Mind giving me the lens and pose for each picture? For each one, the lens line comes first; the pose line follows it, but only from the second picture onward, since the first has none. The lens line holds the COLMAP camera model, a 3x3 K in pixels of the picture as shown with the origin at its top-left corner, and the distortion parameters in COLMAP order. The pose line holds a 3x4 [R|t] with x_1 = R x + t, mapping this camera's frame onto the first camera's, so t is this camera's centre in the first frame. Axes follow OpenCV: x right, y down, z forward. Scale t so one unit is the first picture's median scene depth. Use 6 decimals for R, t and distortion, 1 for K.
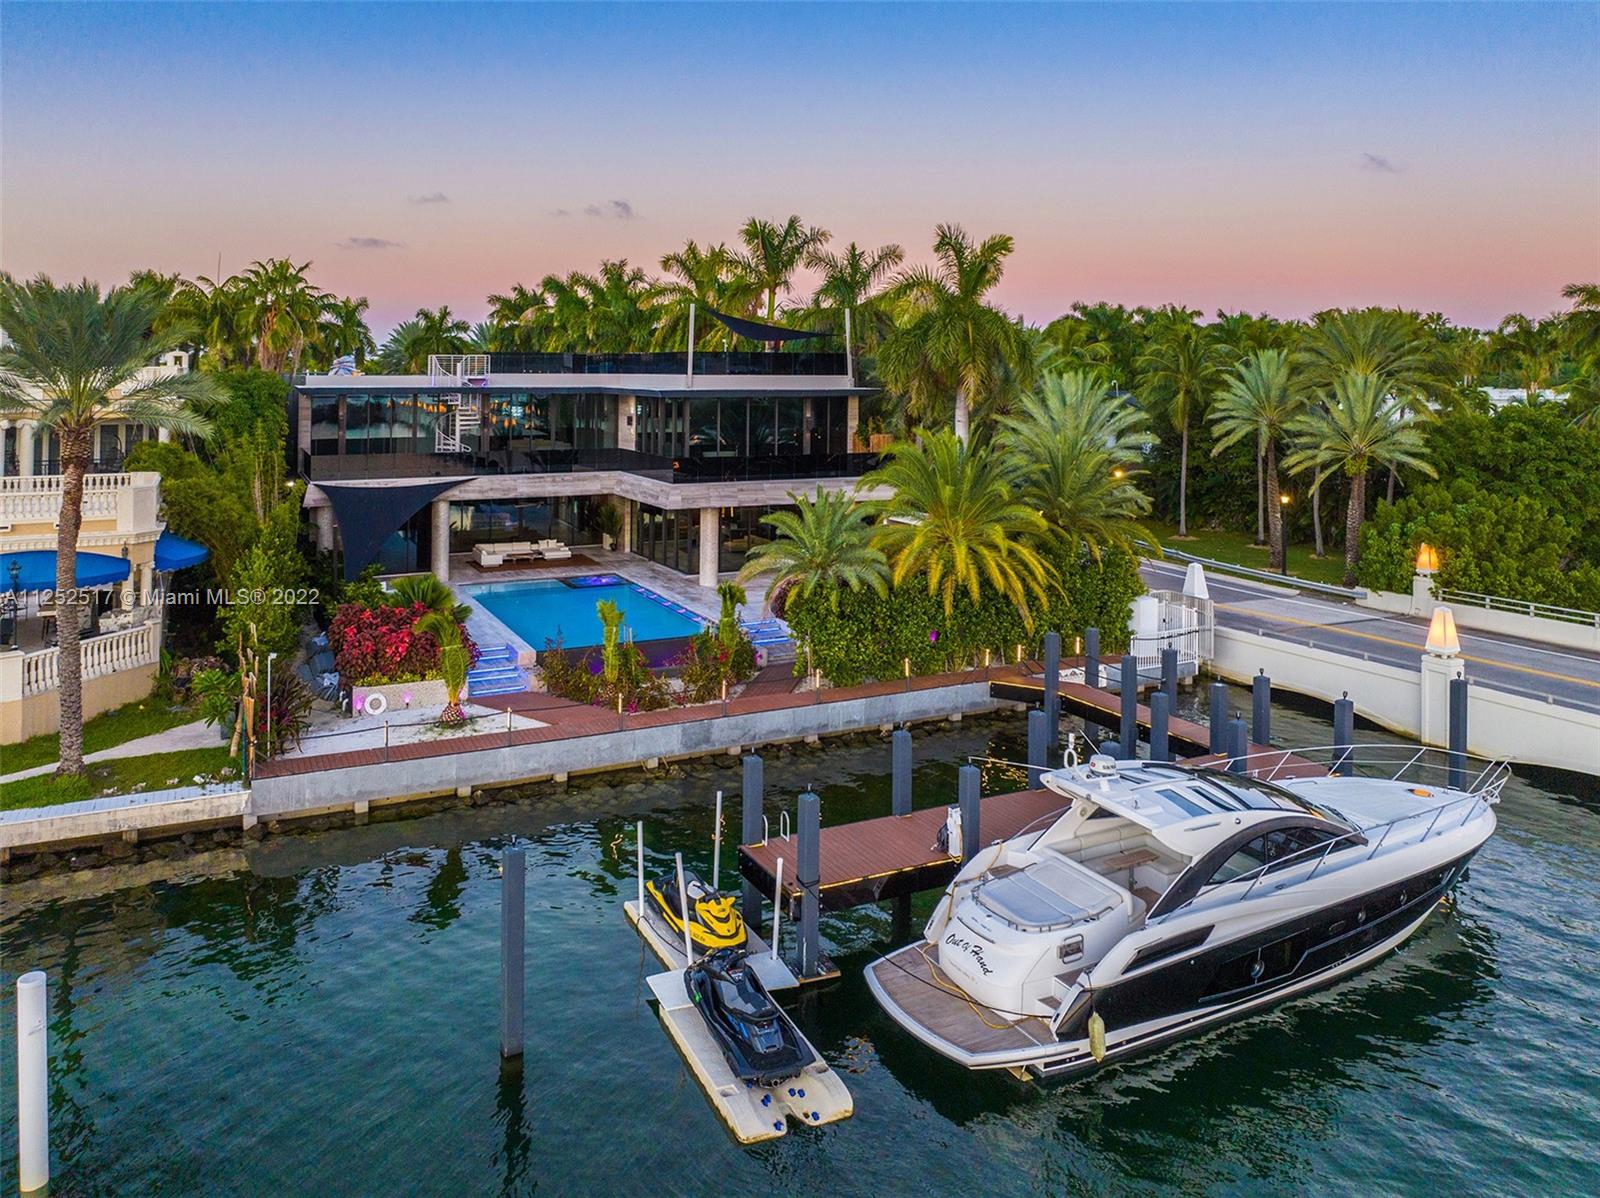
lens RADIAL K [[1197.7, 0, 800.0], [0, 1197.7, 599.0], [0, 0, 1]] dist [-0.003917, 0.006577]
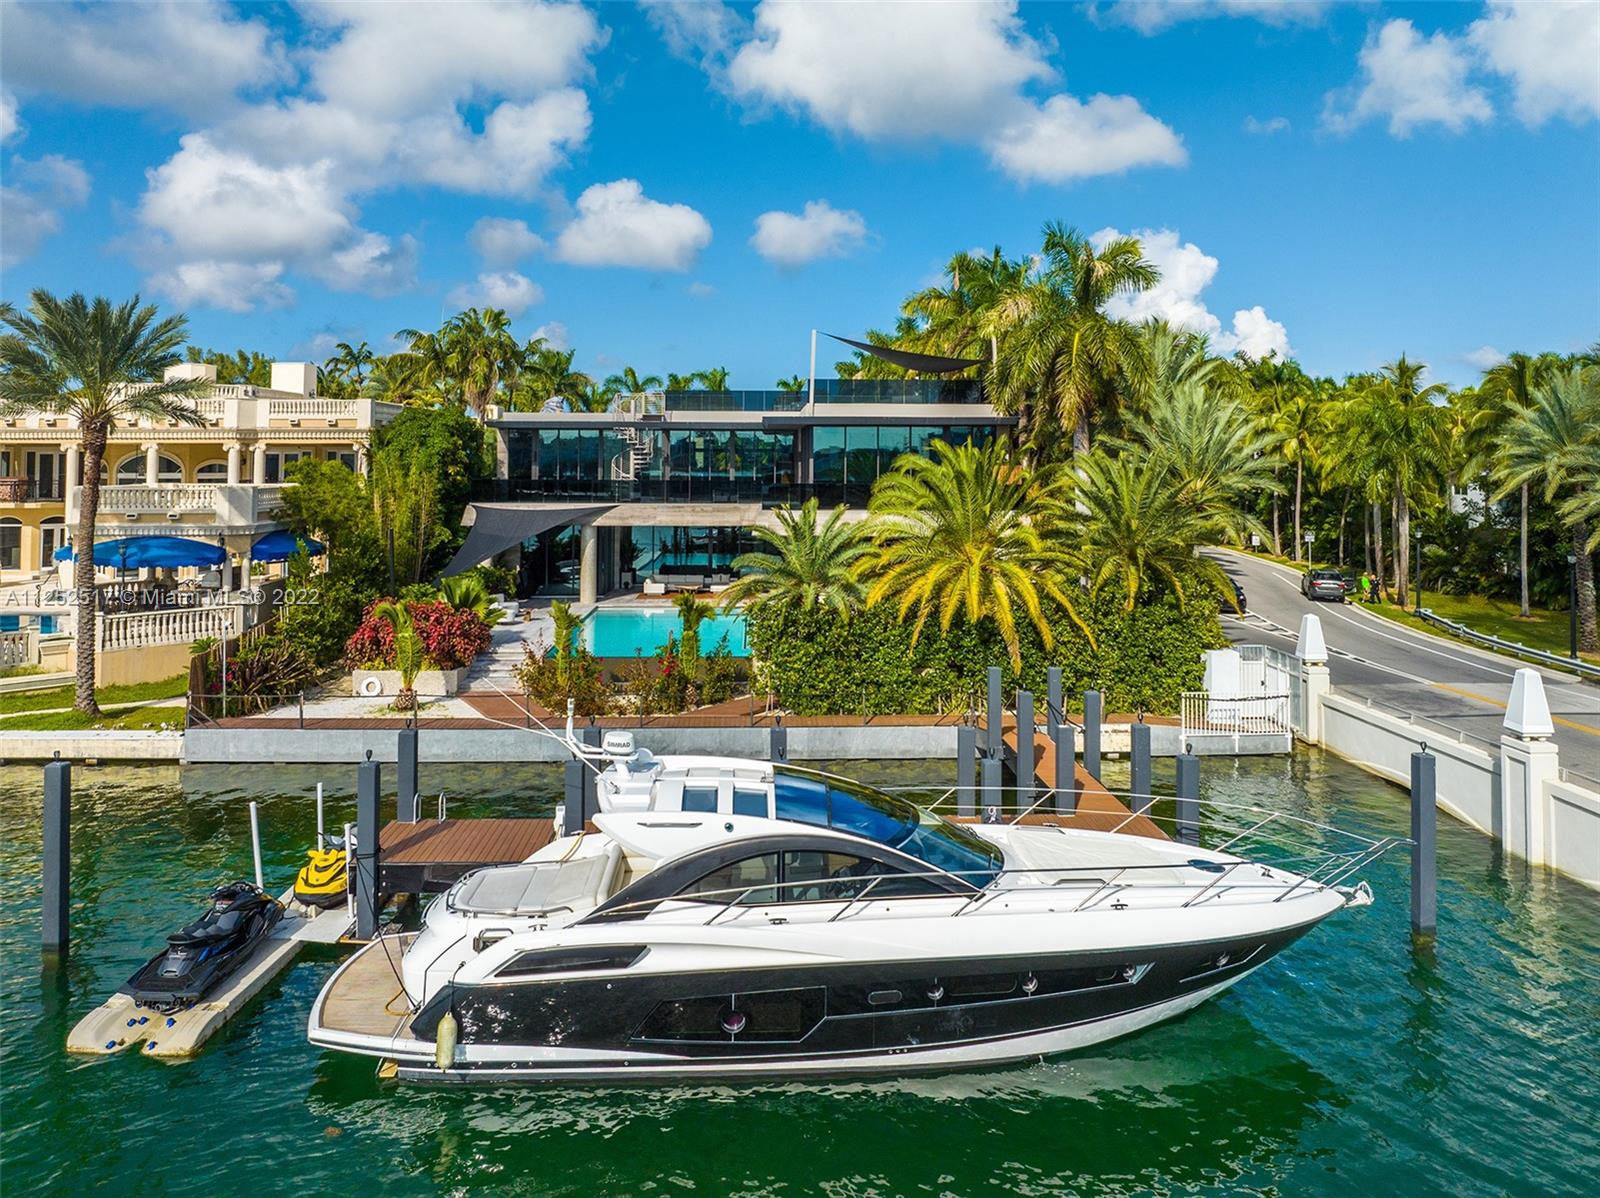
lens RADIAL K [[1220.7, 0, 782.4], [0, 1220.7, 590.6], [0, 0, 1]] dist [0.004032, -0.040626]
pose [[0.906522, 0.044166, -0.419841, 0.400041], [-0.079299, 0.994624, -0.066590, 0.041167], [0.414643, 0.093659, 0.905151, 0.138128]]
